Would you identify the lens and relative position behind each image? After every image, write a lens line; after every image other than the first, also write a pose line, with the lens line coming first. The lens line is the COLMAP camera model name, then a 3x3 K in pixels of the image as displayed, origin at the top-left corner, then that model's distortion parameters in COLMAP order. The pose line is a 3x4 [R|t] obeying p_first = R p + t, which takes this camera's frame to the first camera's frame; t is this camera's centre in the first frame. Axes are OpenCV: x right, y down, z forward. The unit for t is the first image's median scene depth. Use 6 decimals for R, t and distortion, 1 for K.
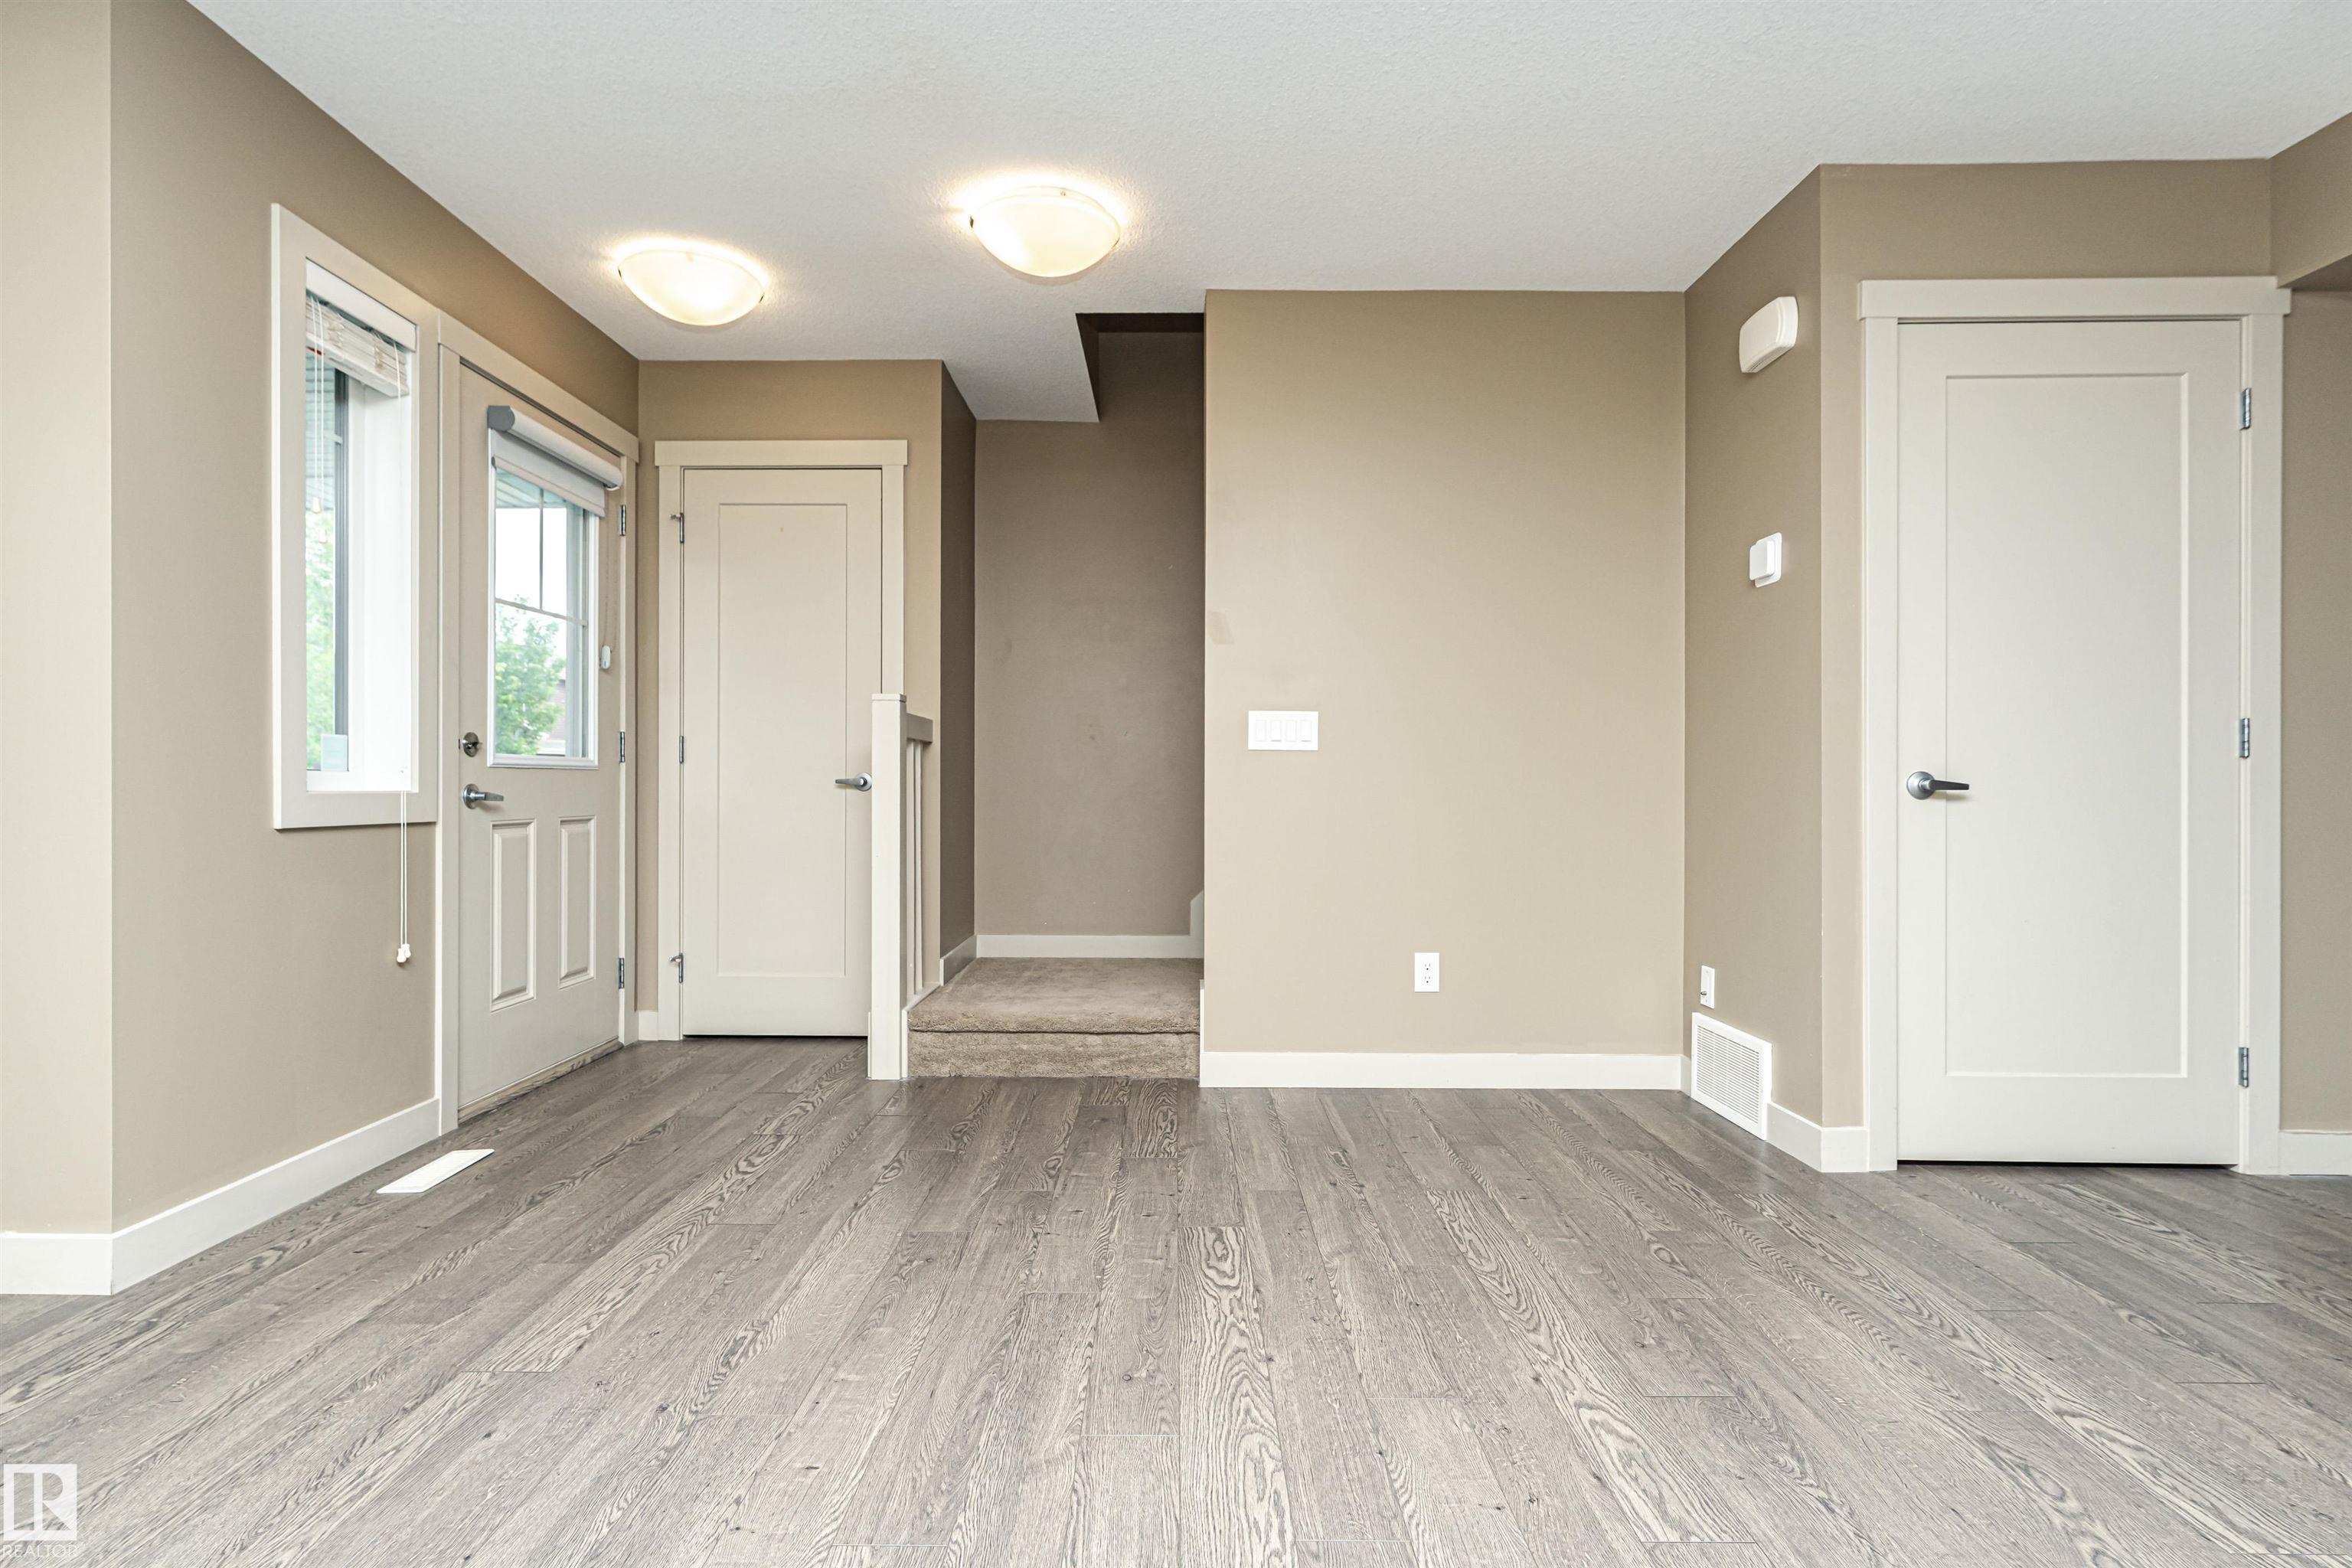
lens RADIAL K [[1114.1, 0, 1232.2], [0, 1114.1, 783.4], [0, 0, 1]] dist [0.002328, 0.000349]
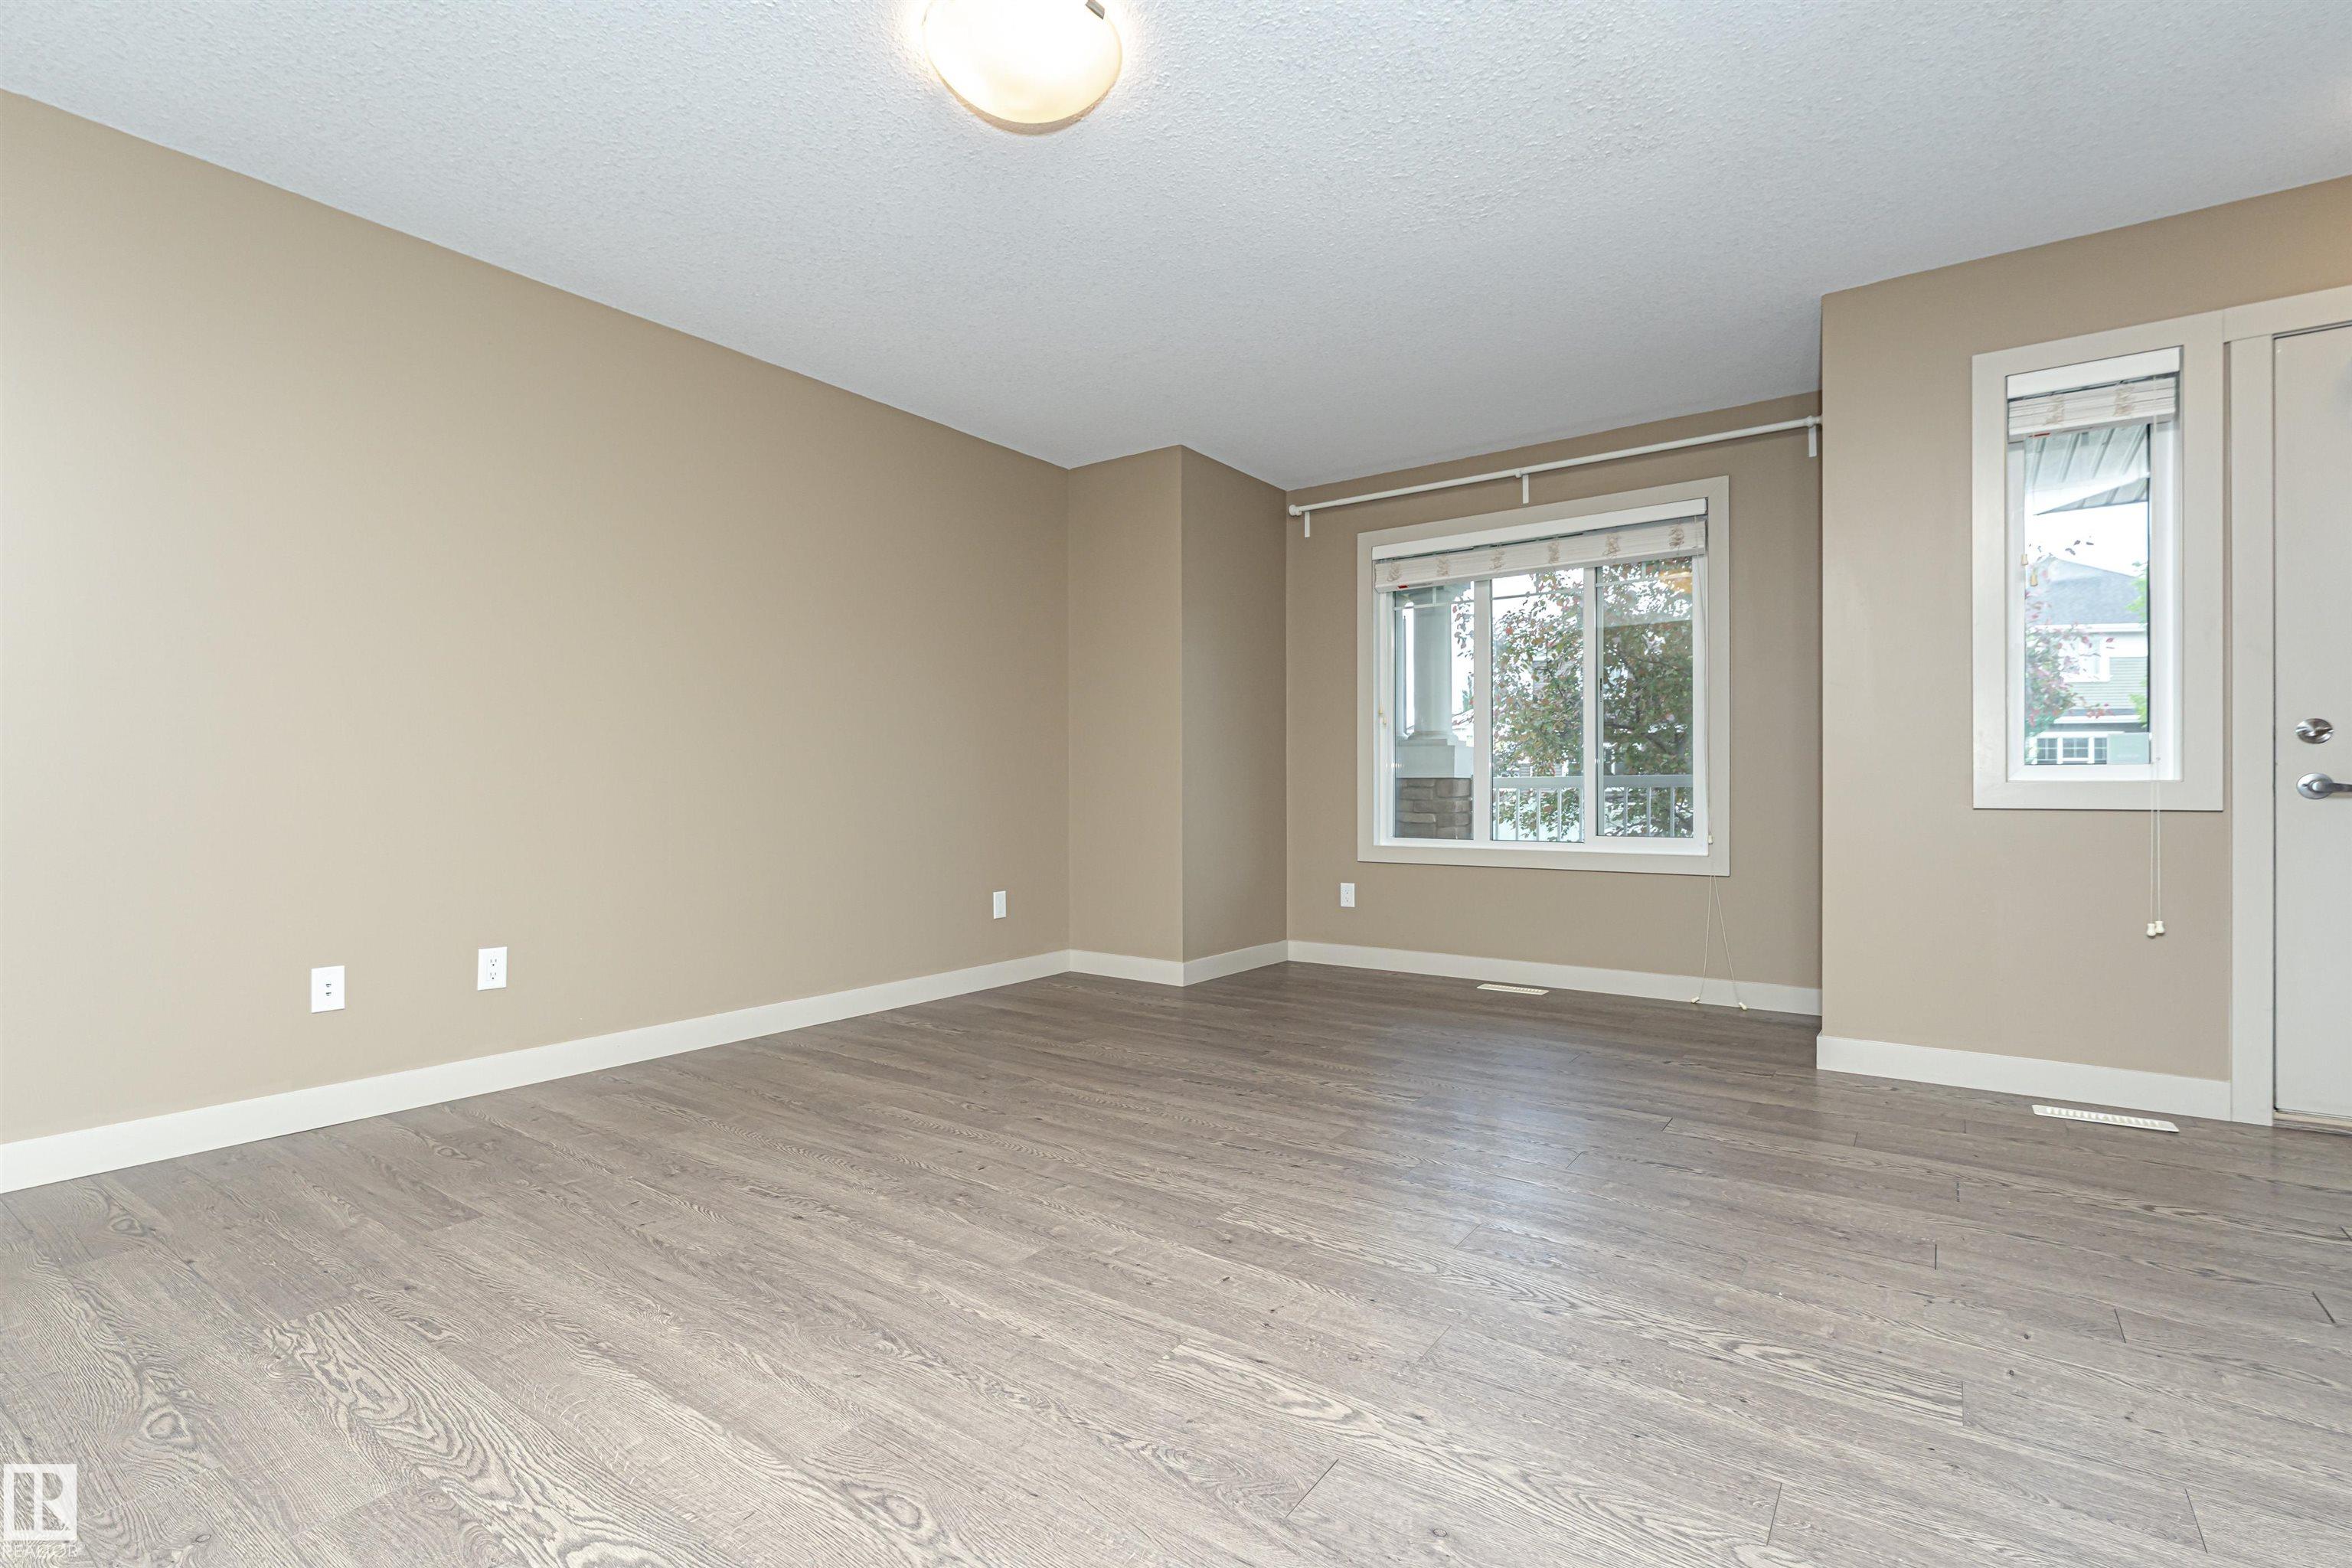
lens RADIAL K [[1080.2, 0, 1168.9], [0, 1080.2, 796.9], [0, 0, 1]] dist [0.001554, -0.000566]
pose [[-0.594446, 0.003521, -0.804128, 0.776295], [0.000508, 0.999992, 0.004004, 0.020374], [0.804135, 0.001971, -0.594443, 0.962118]]
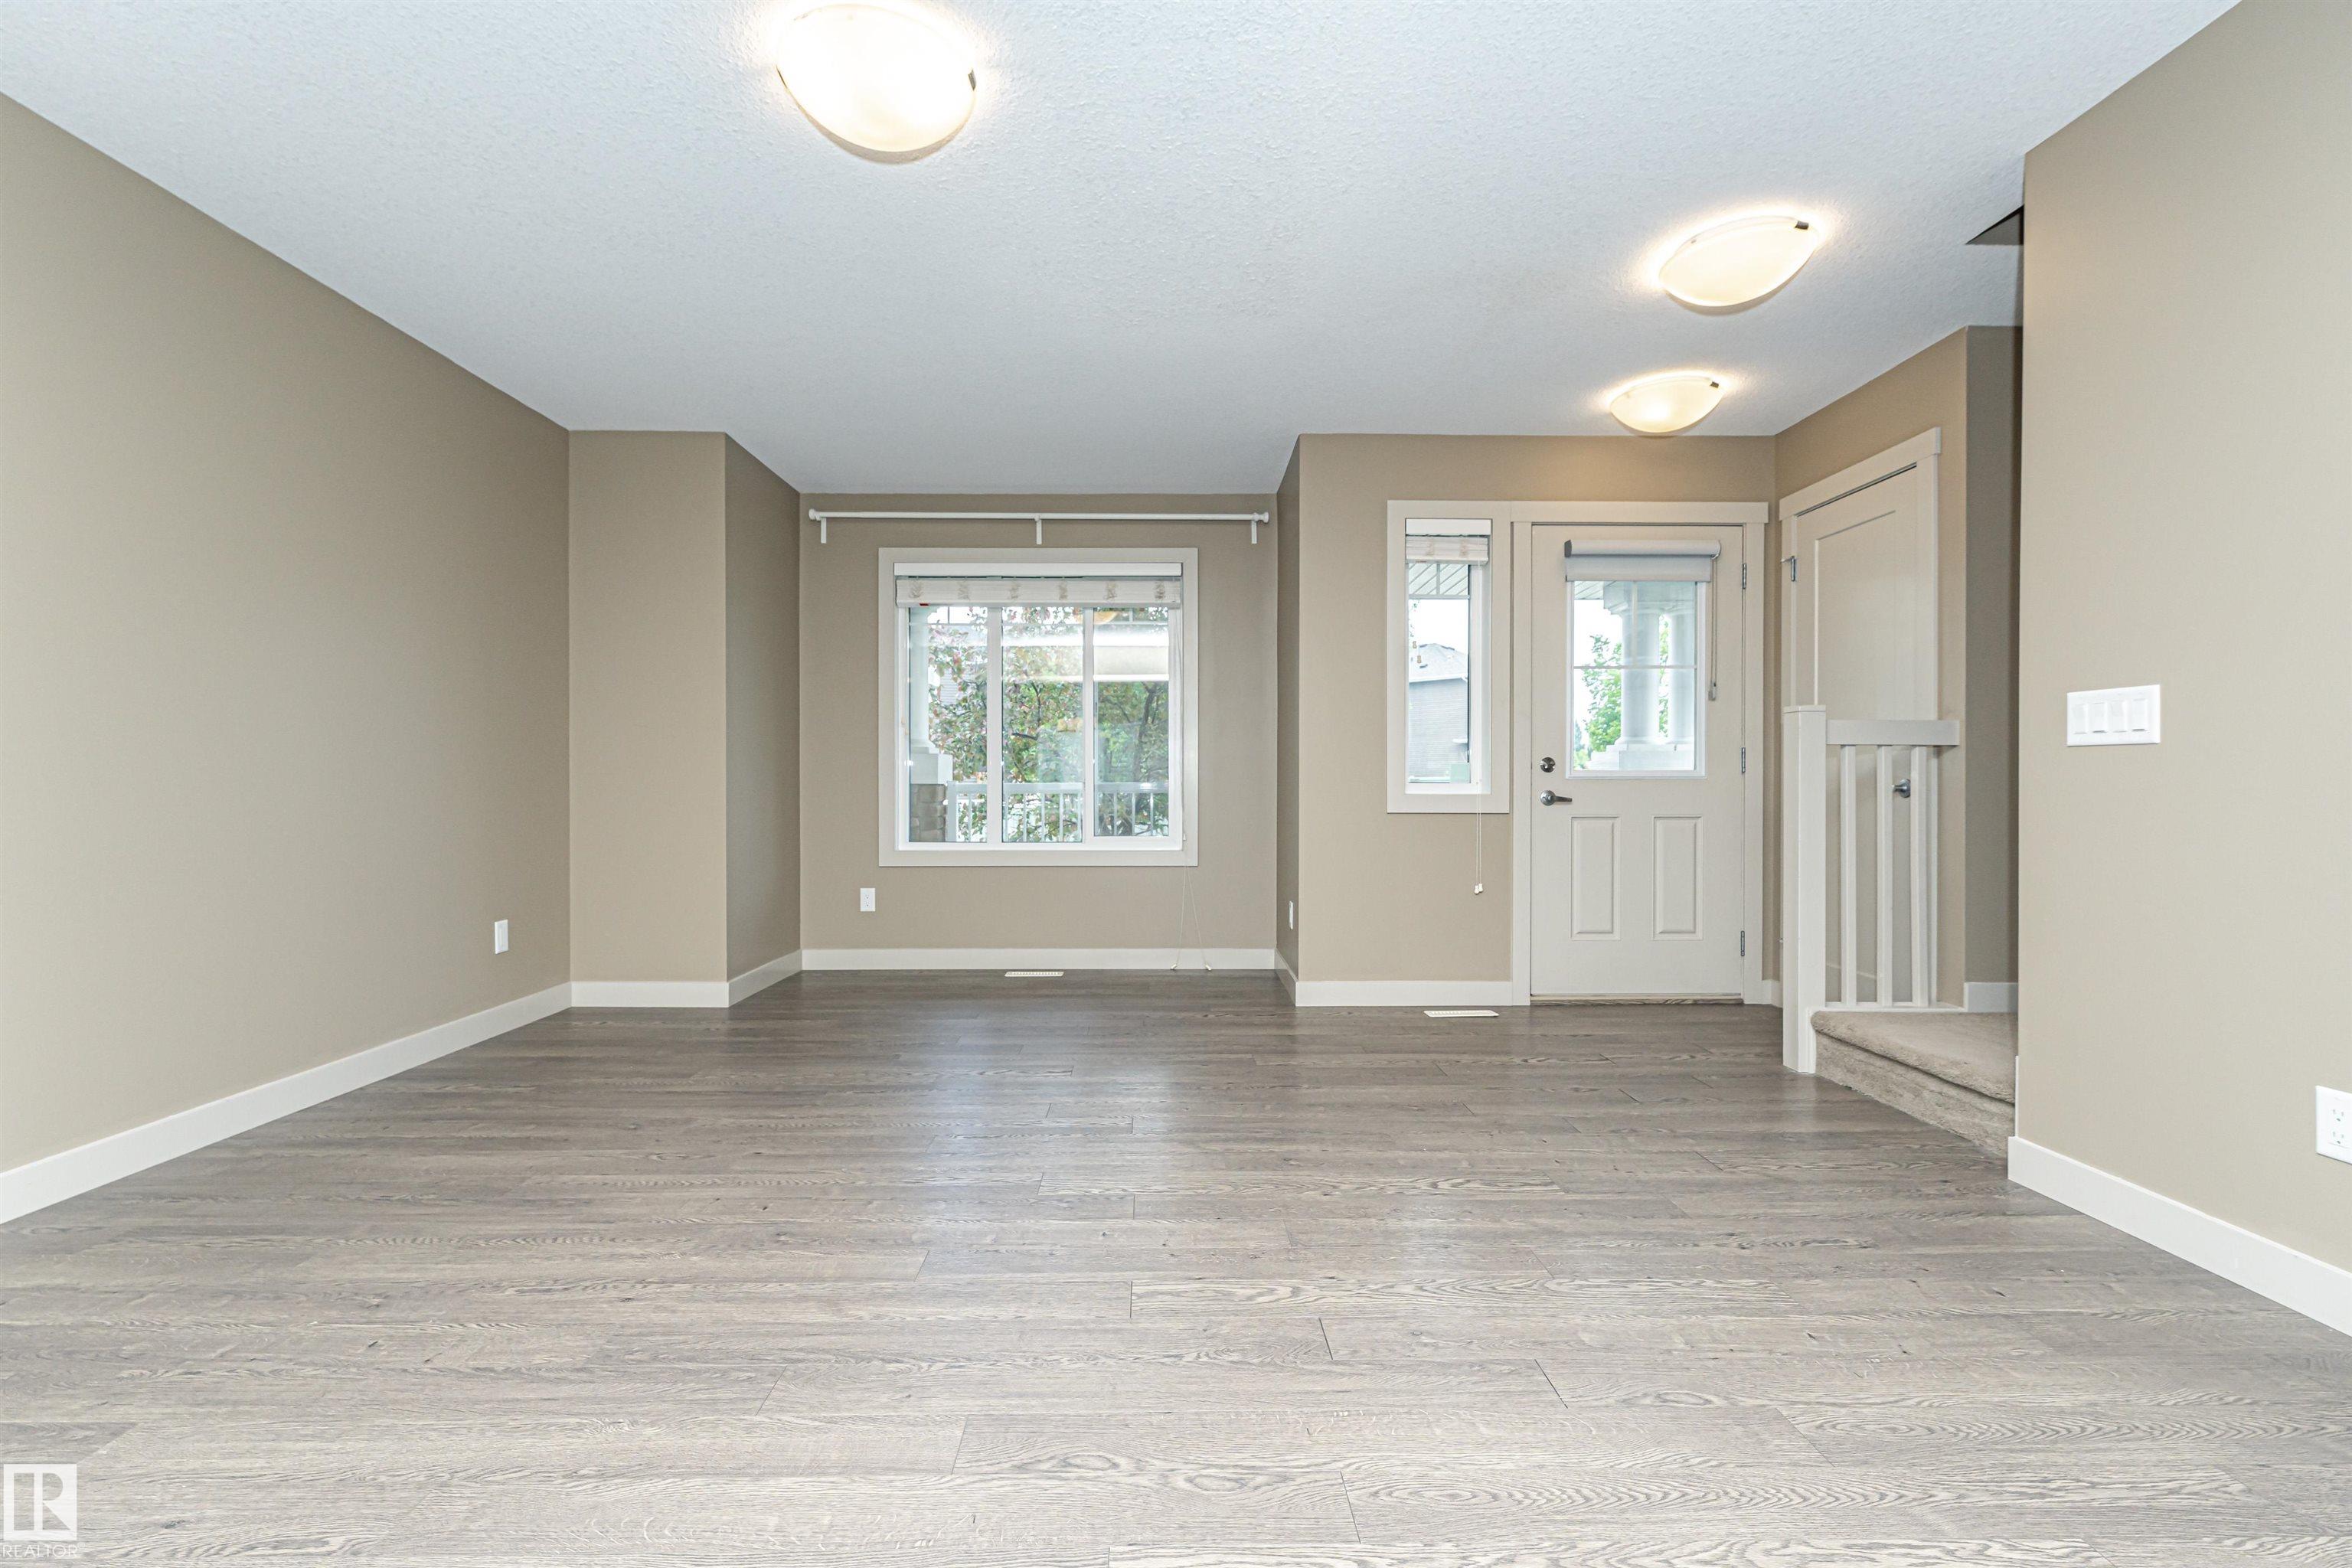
lens RADIAL K [[1080.2, 0, 1168.9], [0, 1080.2, 796.9], [0, 0, 1]] dist [0.001554, -0.000566]
pose [[0.008956, 0.007908, -0.999929, 1.031415], [-0.000570, 0.999969, 0.007903, -0.002328], [0.999960, 0.000499, 0.008960, 0.574541]]
